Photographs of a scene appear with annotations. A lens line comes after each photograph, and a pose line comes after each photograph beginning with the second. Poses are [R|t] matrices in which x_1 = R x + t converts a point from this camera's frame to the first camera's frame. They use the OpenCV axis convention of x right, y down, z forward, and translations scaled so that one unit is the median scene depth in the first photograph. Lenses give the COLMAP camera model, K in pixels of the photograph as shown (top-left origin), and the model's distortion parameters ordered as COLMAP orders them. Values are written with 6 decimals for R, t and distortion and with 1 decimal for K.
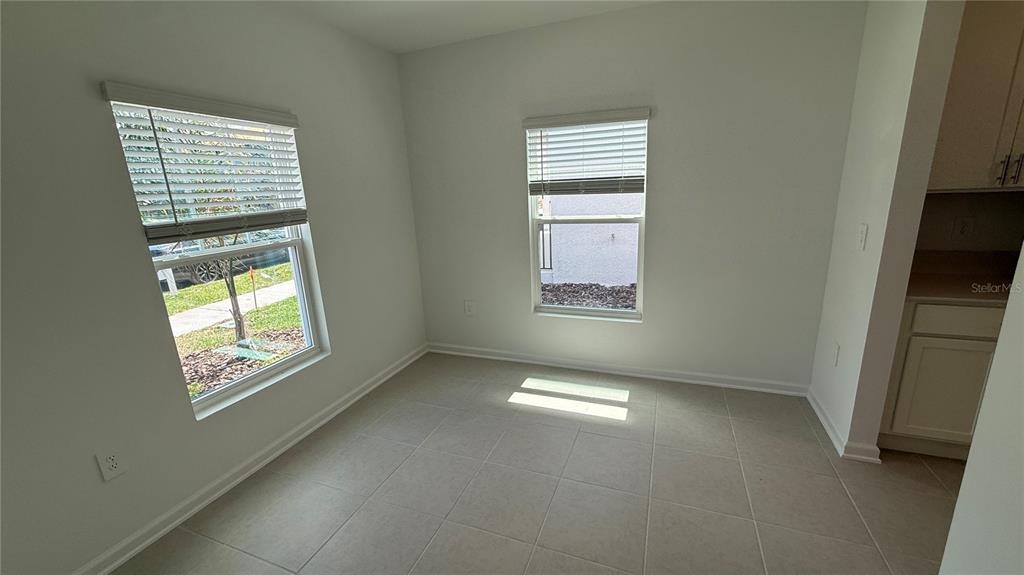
lens RADIAL K [[408.8, 0, 509.5], [0, 408.8, 284.1], [0, 0, 1]] dist [0.001328, -0.000005]
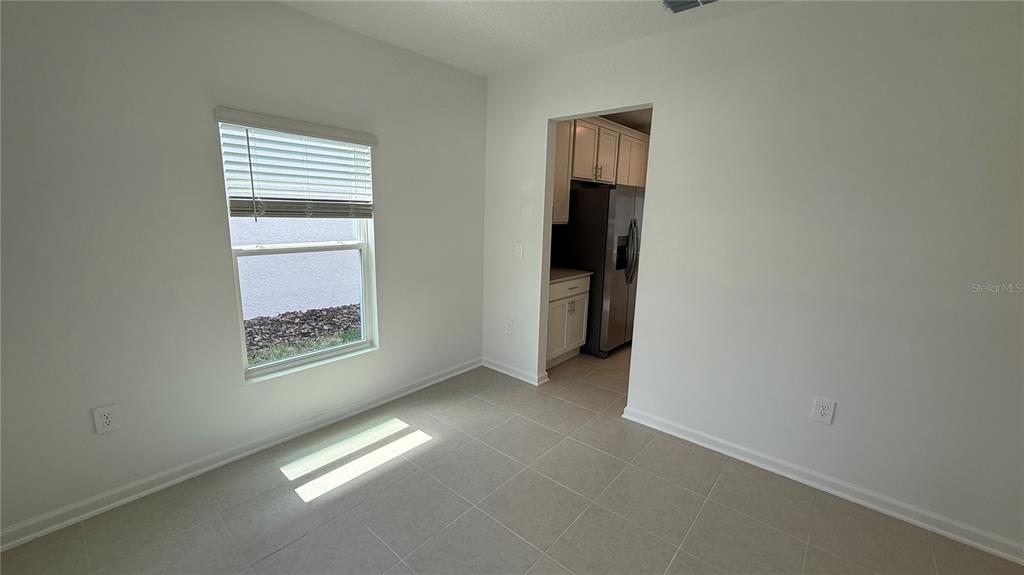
lens RADIAL K [[408.8, 0, 512.6], [0, 408.8, 284.9], [0, 0, 1]] dist [0.001328, -0.000005]
pose [[0.328692, -0.122813, 0.936418, -0.478492], [0.180088, 0.981467, 0.065509, -0.064061], [-0.927108, 0.147106, 0.344718, 0.342377]]
